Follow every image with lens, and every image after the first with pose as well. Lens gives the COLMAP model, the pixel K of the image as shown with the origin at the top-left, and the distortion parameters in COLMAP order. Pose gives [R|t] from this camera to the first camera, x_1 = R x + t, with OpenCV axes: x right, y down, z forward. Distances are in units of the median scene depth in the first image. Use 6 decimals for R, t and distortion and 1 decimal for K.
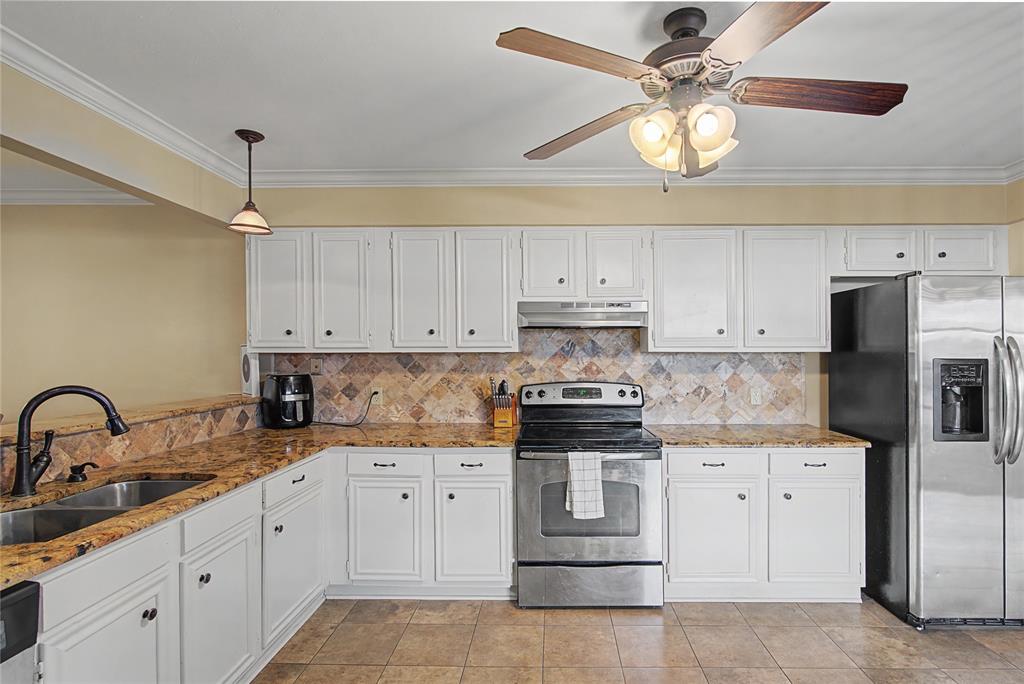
lens RADIAL K [[492.2, 0, 547.2], [0, 492.2, 351.5], [0, 0, 1]] dist [-0.001034, -0.000141]
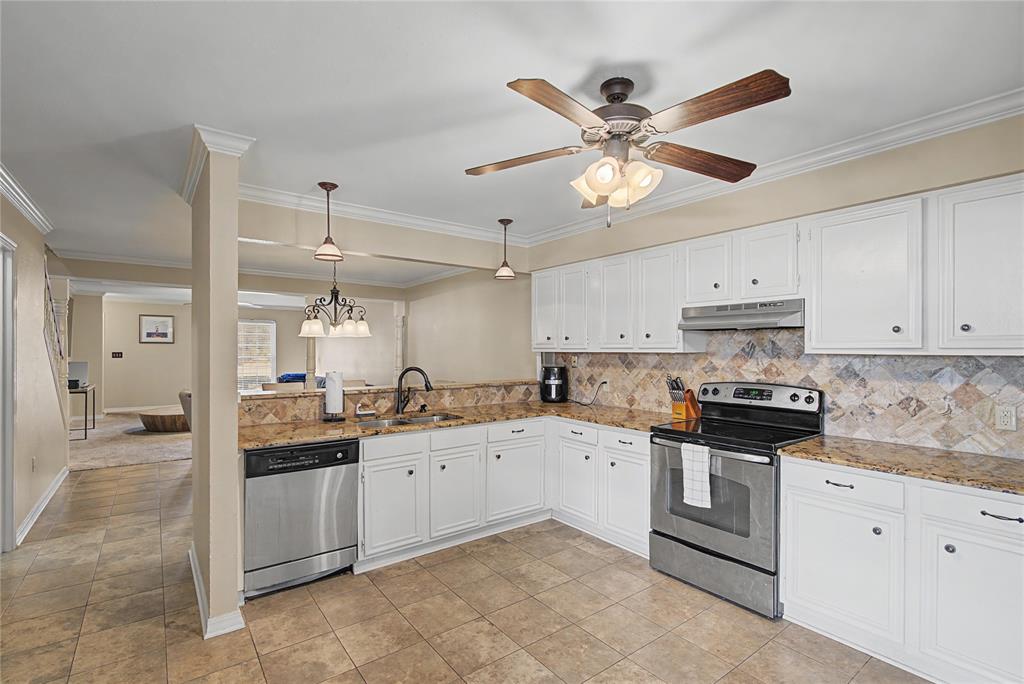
lens RADIAL K [[474.7, 0, 527.4], [0, 474.7, 350.9], [0, 0, 1]] dist [0.000006, 0.000043]
pose [[0.627988, 0.005098, -0.778206, 0.529248], [-0.002116, 0.999986, 0.004843, -0.006991], [0.778220, -0.001395, 0.627990, 0.037266]]
